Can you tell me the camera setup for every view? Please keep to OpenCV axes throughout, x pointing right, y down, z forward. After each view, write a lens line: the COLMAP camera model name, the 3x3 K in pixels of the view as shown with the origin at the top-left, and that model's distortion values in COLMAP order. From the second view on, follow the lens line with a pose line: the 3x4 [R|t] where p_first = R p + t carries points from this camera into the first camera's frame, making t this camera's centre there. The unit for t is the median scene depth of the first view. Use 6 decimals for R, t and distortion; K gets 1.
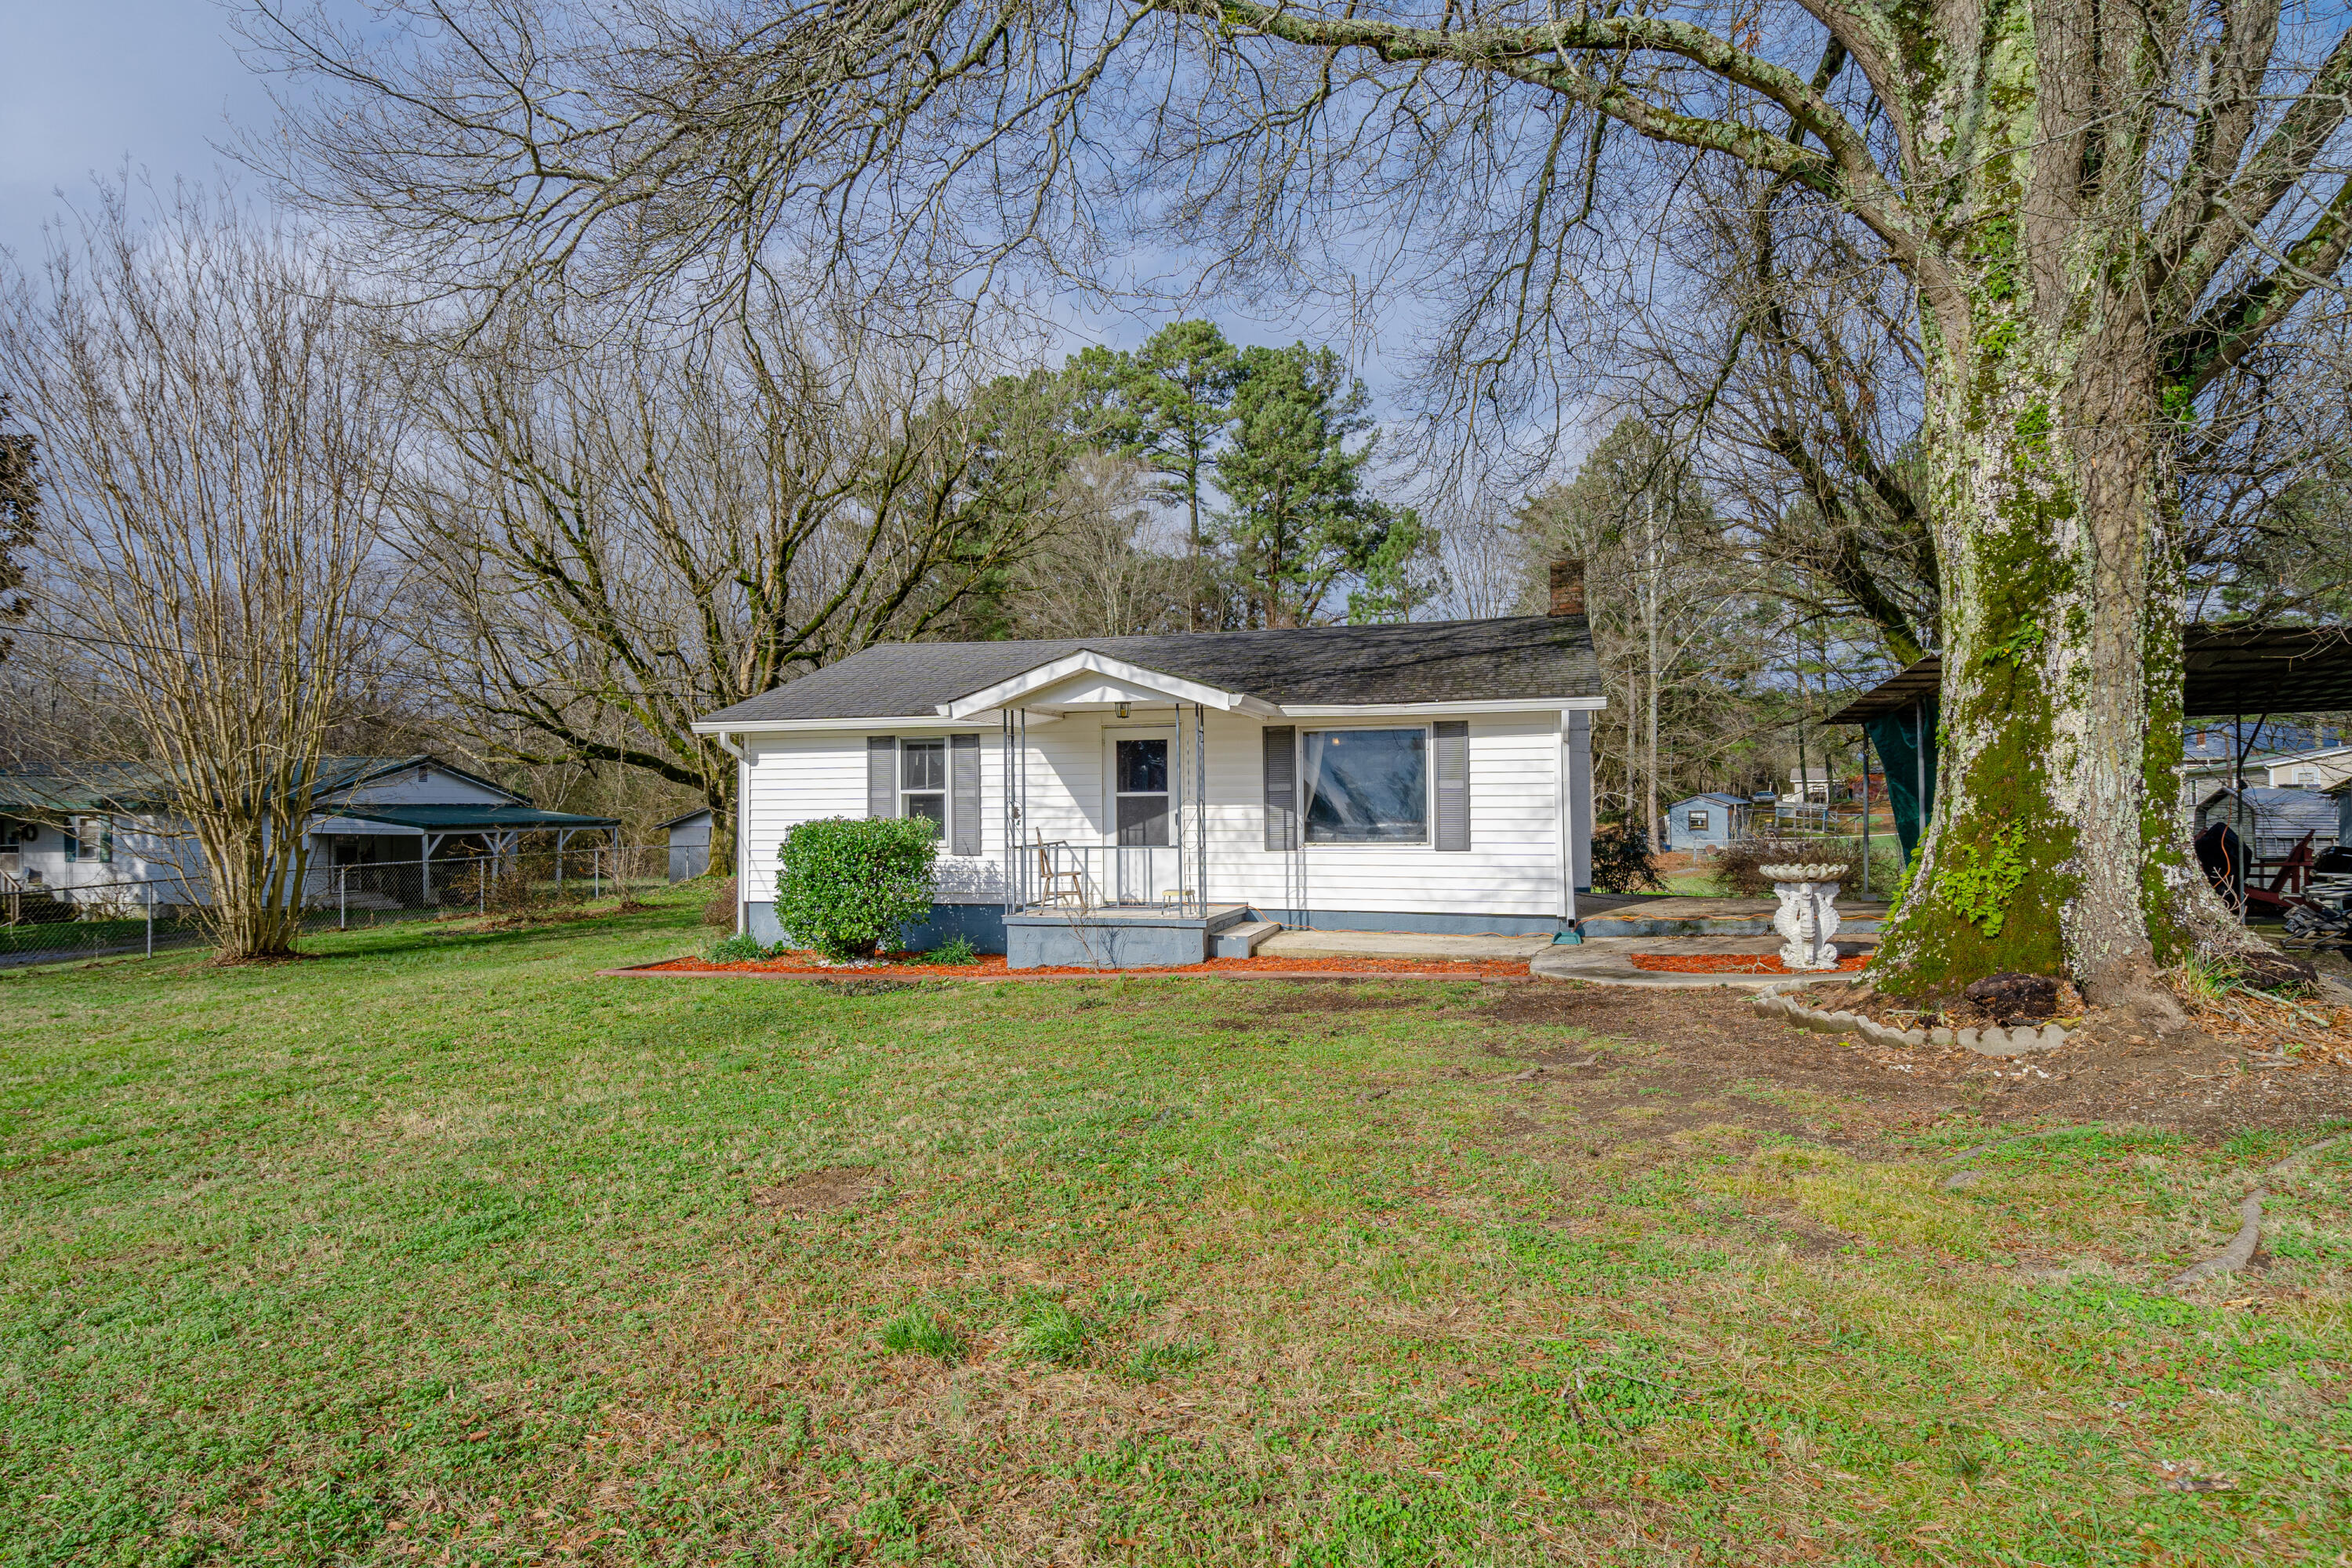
lens RADIAL K [[1367.1, 0, 1165.6], [0, 1367.1, 791.6], [0, 0, 1]] dist [0.006472, 0.002594]
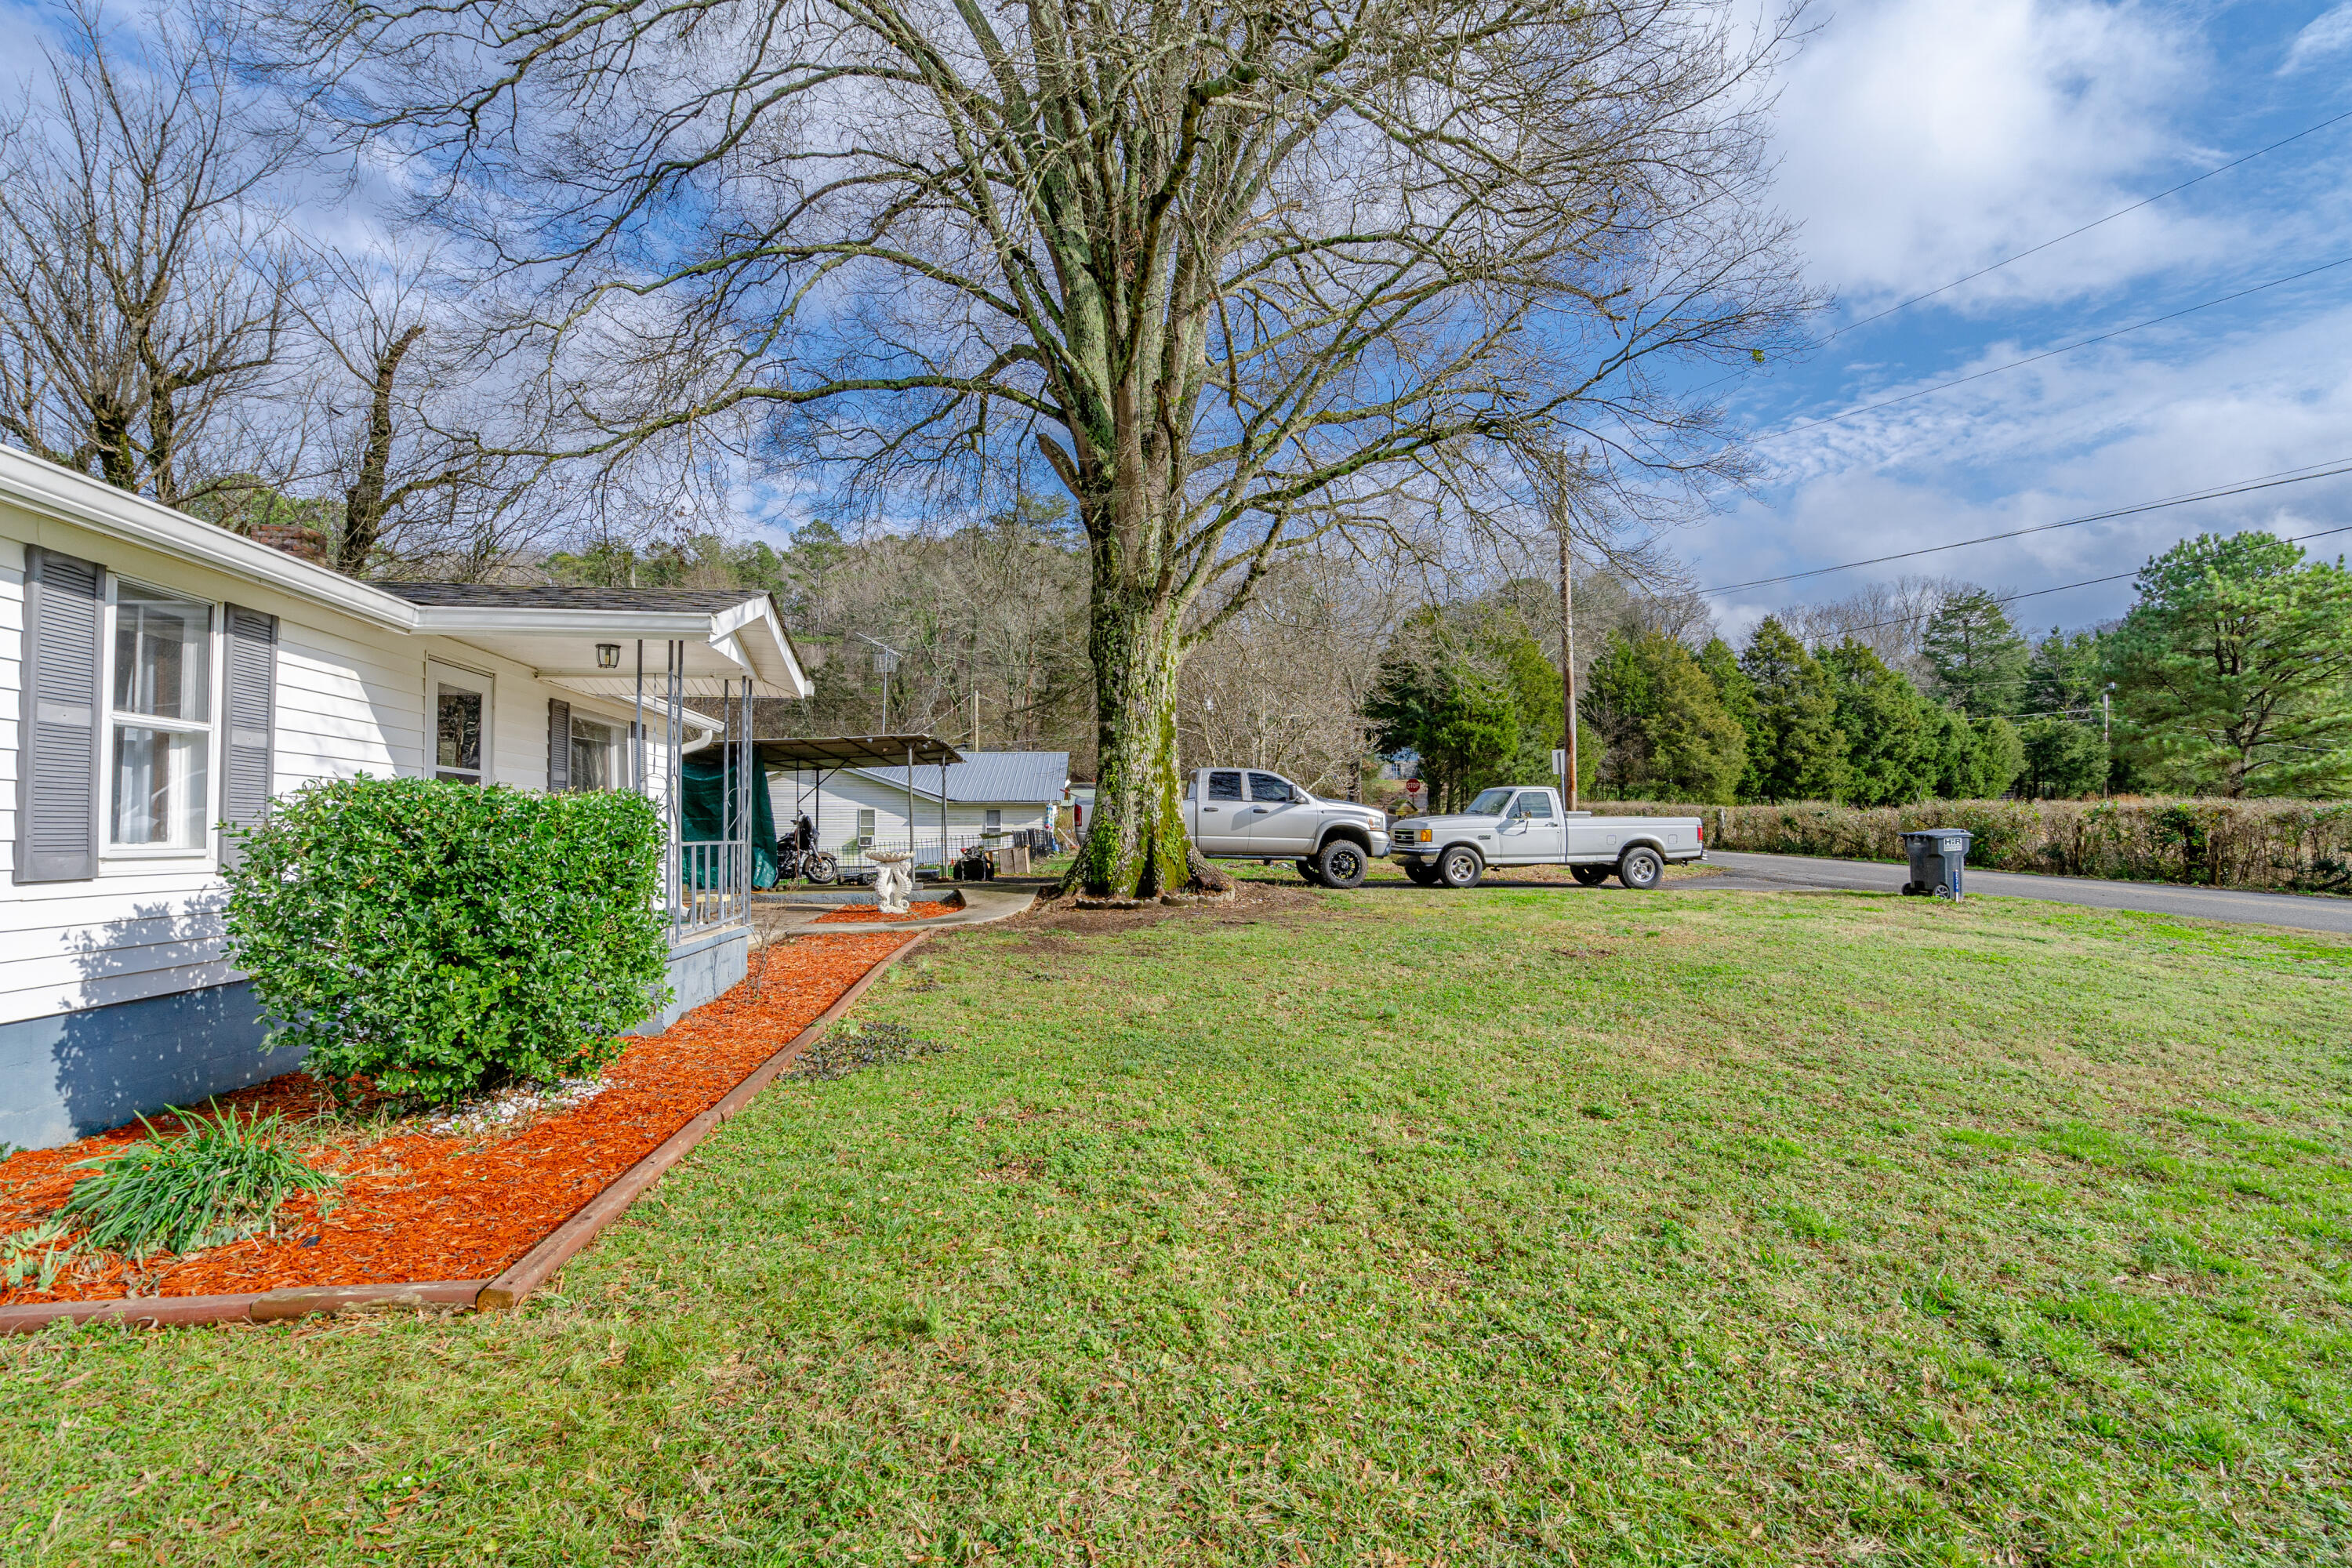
lens RADIAL K [[1049.4, 0, 1159.4], [0, 1049.4, 784.1], [0, 0, 1]] dist [-0.004846, 0.002375]
pose [[-0.392253, 0.059939, 0.917902, -0.620522], [-0.000582, 0.997858, -0.065408, 0.041624], [-0.919857, -0.026191, -0.391378, 0.903597]]
